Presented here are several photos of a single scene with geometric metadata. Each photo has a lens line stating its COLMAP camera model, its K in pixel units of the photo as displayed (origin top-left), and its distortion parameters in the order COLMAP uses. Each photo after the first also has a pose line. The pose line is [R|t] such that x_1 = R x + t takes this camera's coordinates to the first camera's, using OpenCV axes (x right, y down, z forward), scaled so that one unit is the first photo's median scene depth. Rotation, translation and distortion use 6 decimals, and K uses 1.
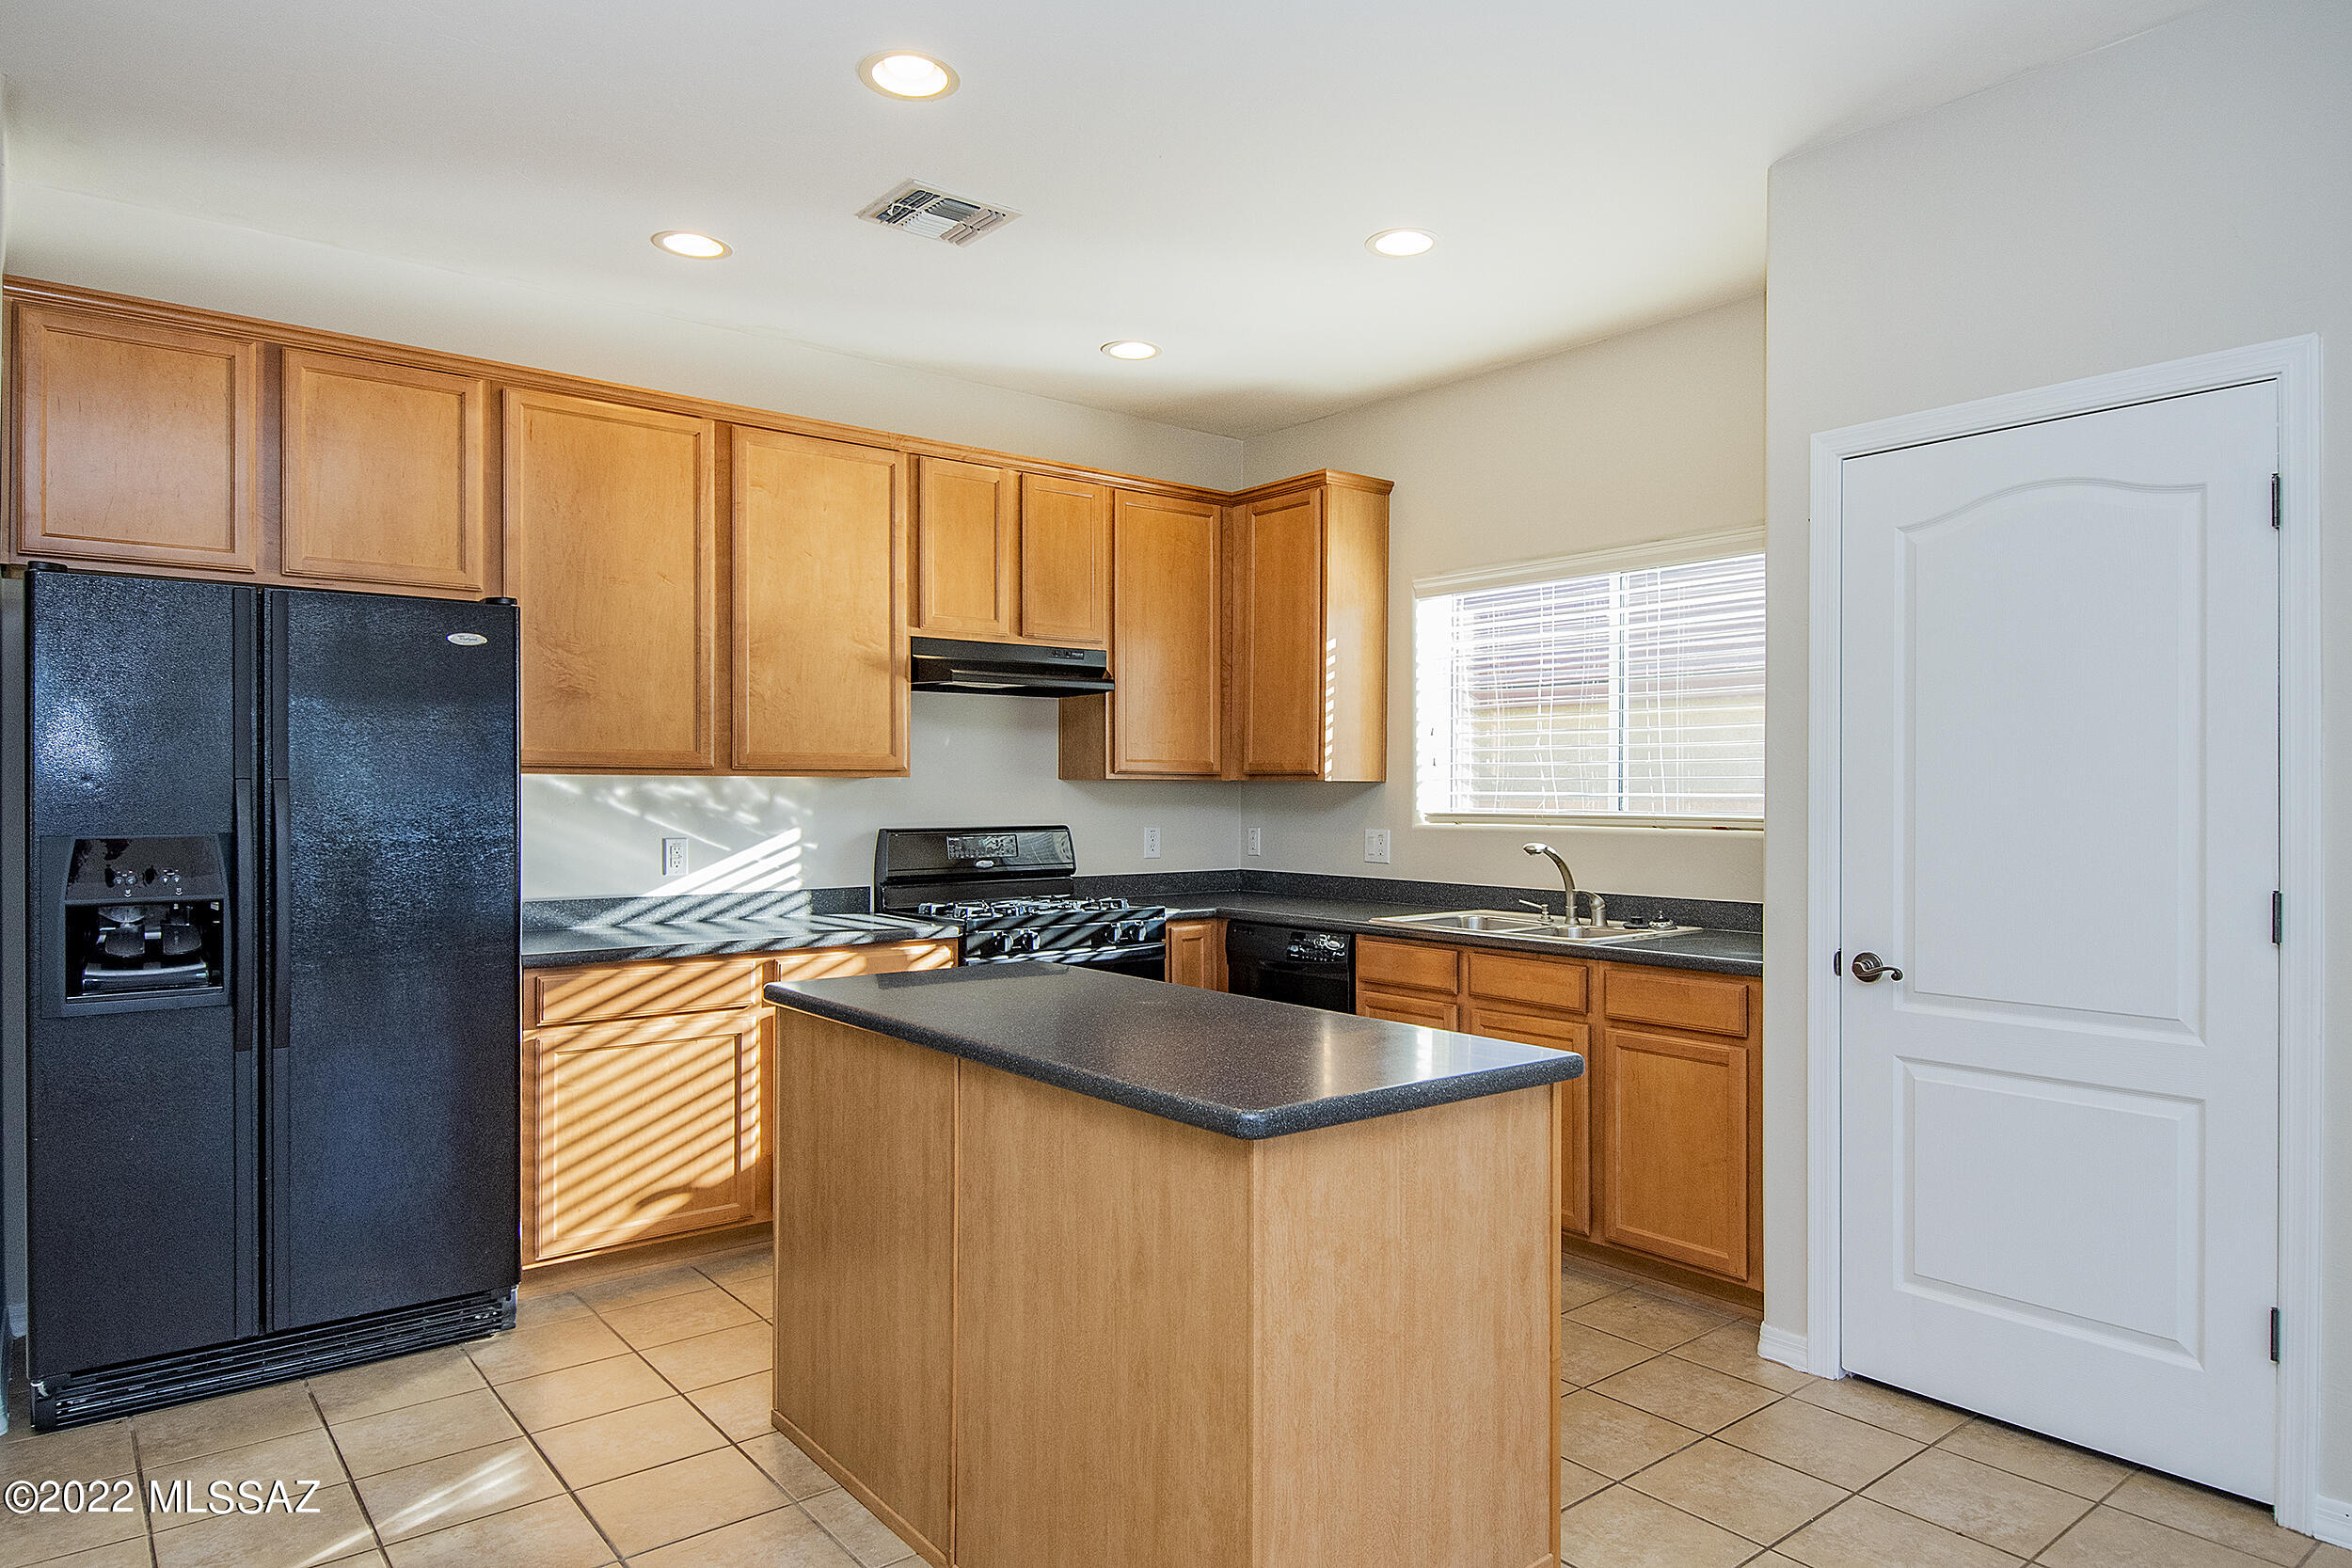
lens RADIAL K [[1439.3, 0, 1191.2], [0, 1439.3, 783.0], [0, 0, 1]] dist [0.007543, 0.004073]
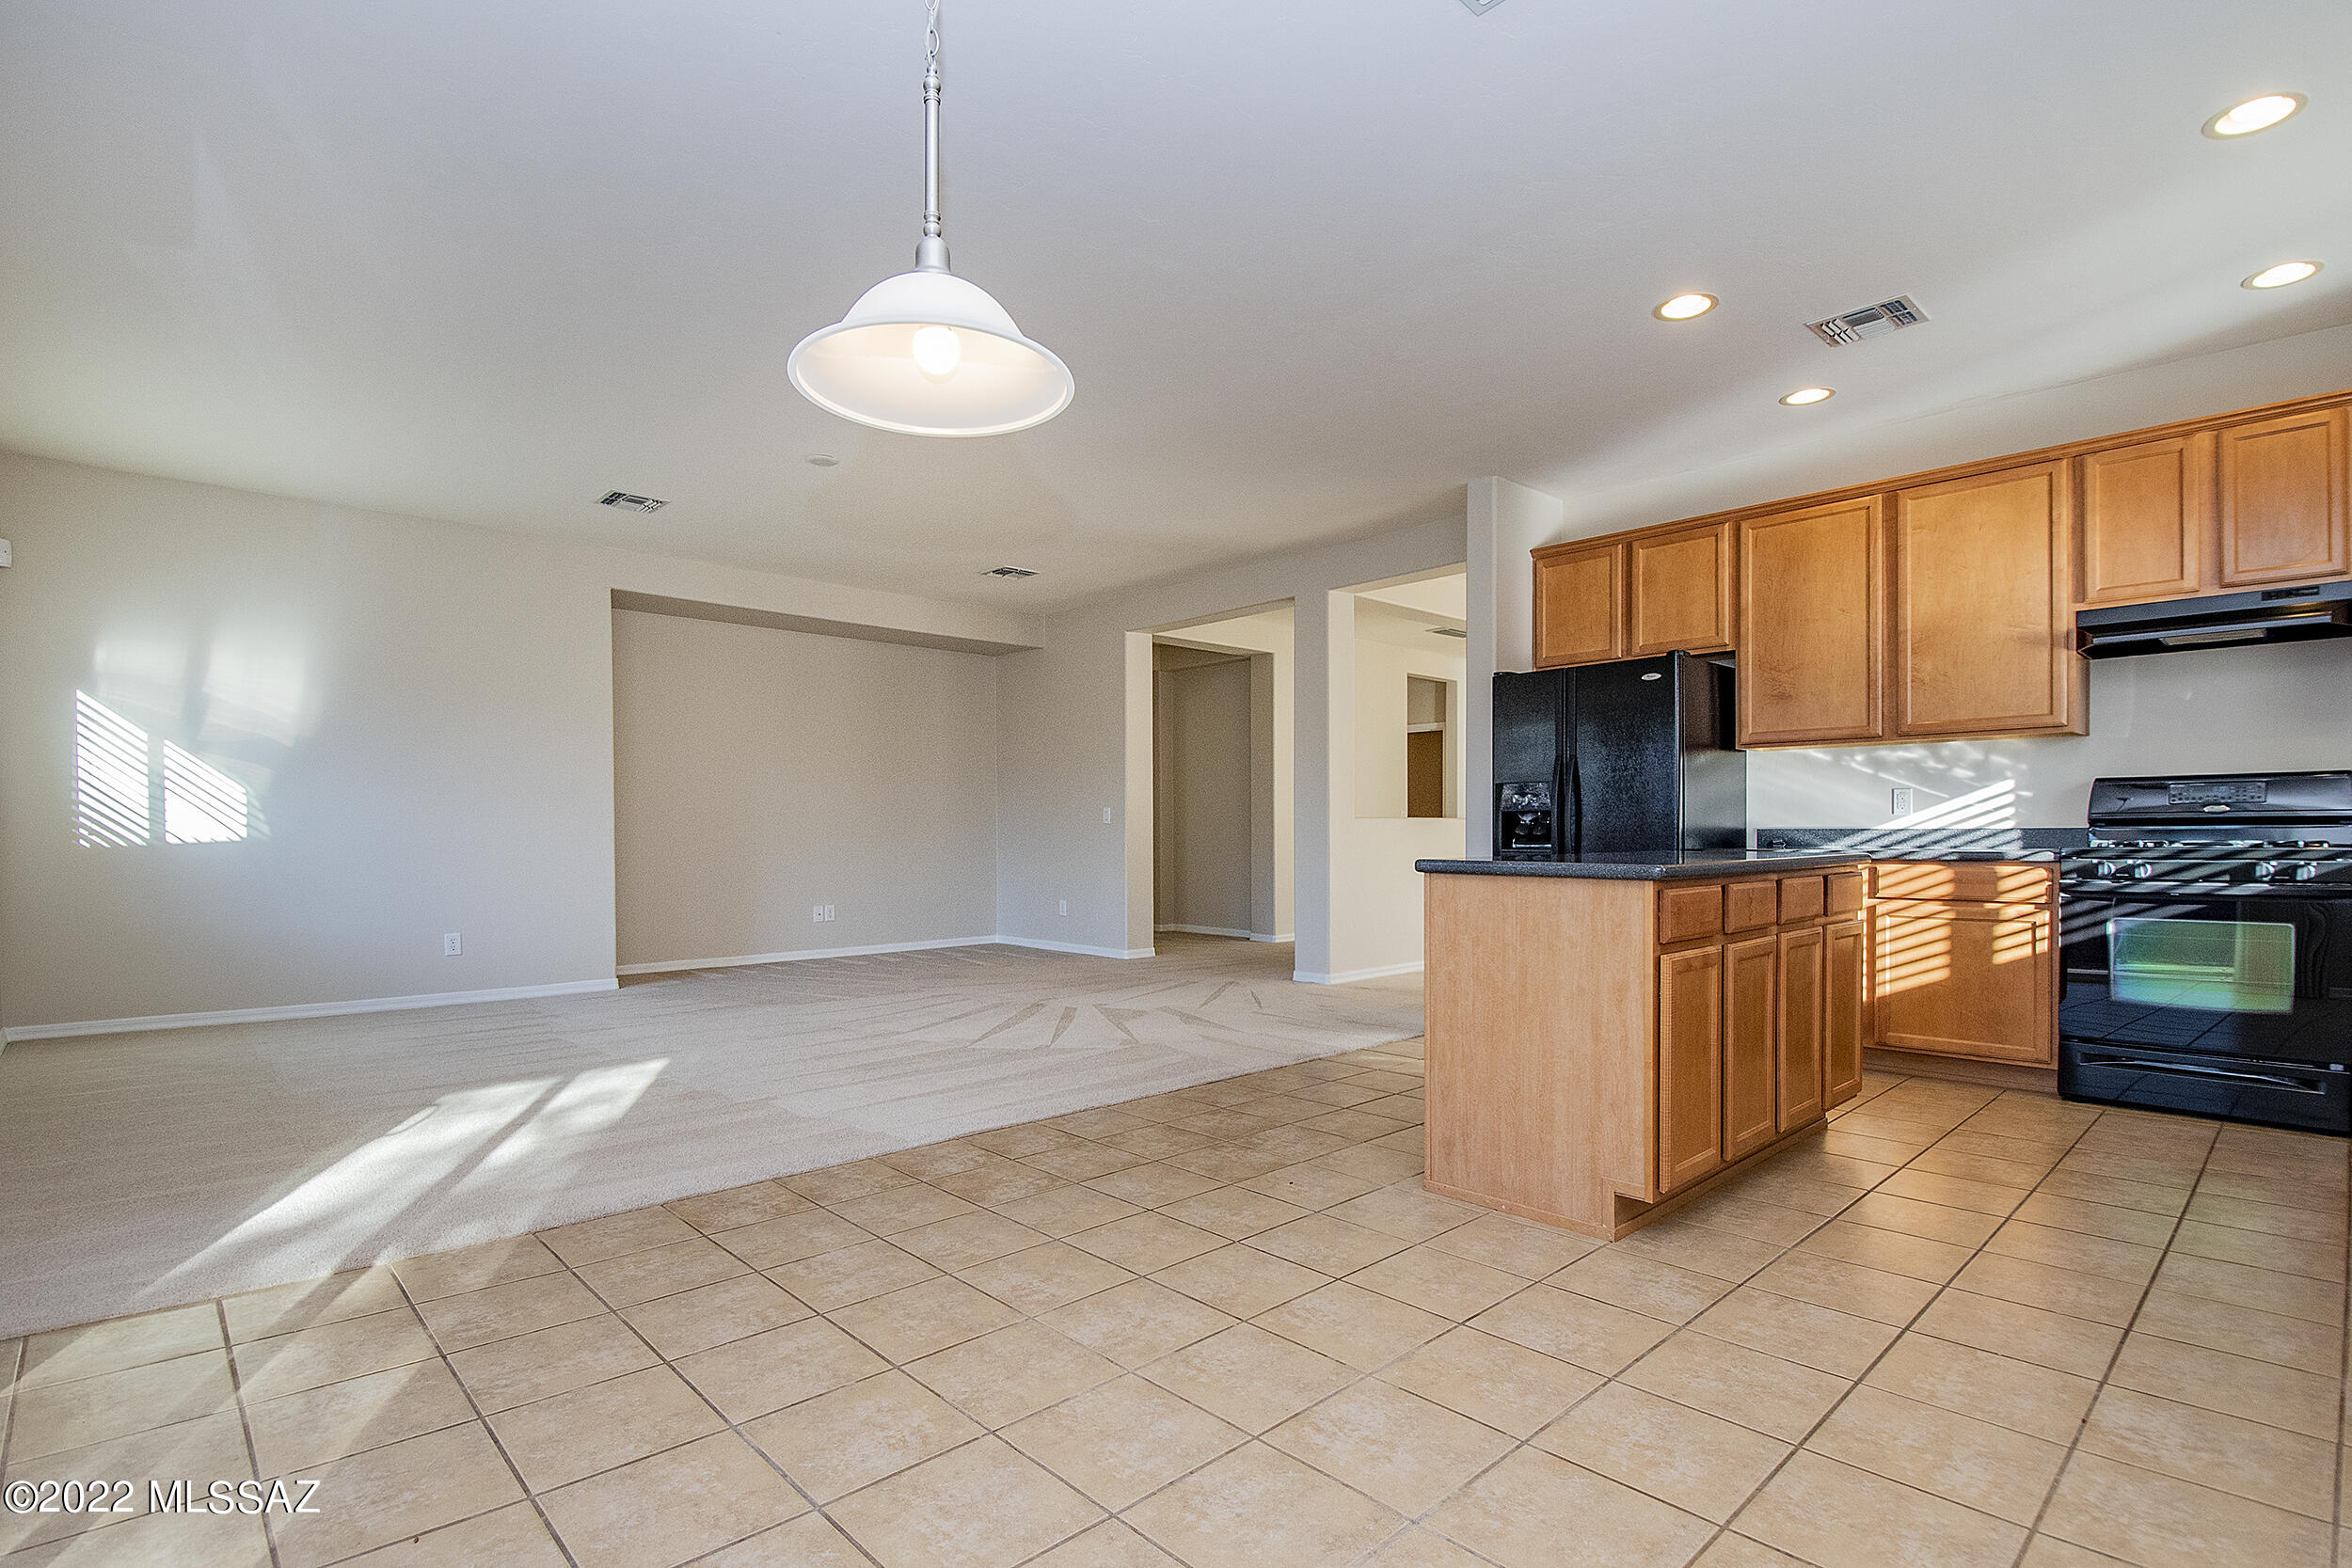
lens RADIAL K [[1088.1, 0, 1151.0], [0, 1088.1, 845.6], [0, 0, 1]] dist [-0.003926, -0.004711]
pose [[0.055593, 0.015923, -0.998327, 0.664148], [0.008813, 0.999826, 0.016437, 0.069847], [0.998415, -0.009713, 0.055443, 0.196965]]
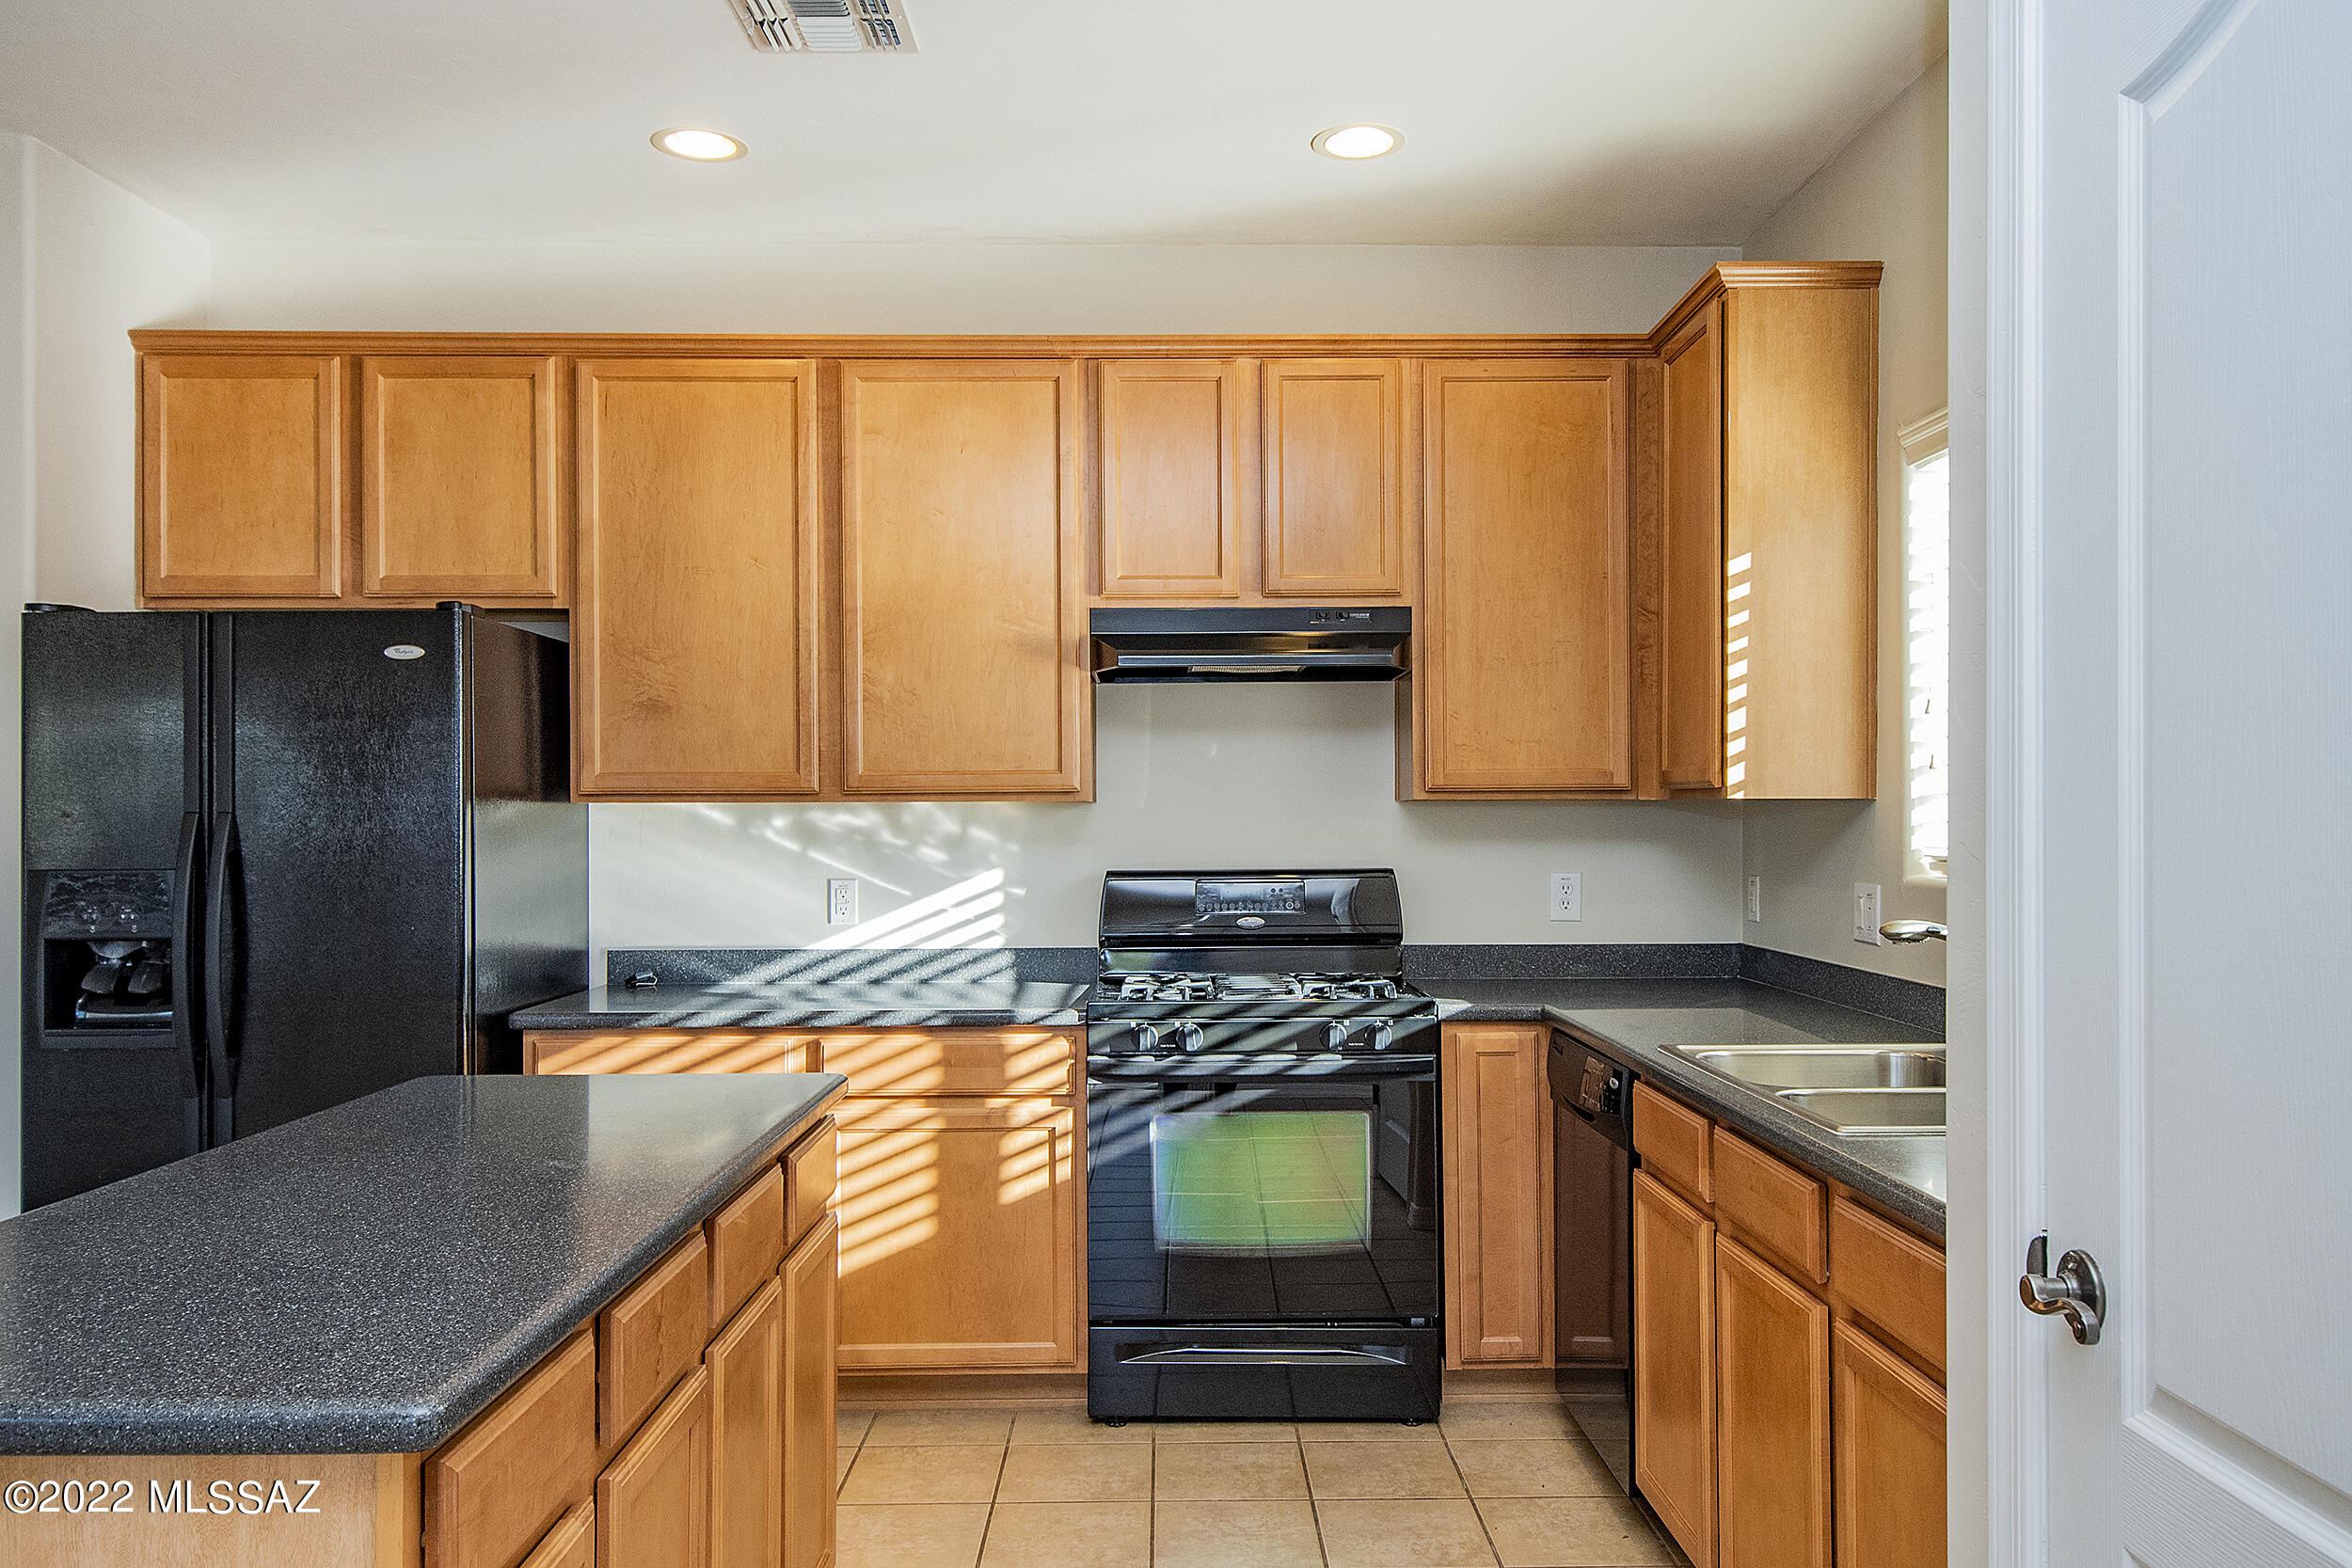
lens RADIAL K [[1744.9, 0, 1168.2], [0, 1744.9, 793.7], [0, 0, 1]] dist [0.023308, 0.001627]
pose [[0.781029, -0.013215, -0.624354, 0.396617], [0.009198, 0.999911, -0.009658, 0.001229], [0.624427, 0.001801, 0.781081, 0.339890]]
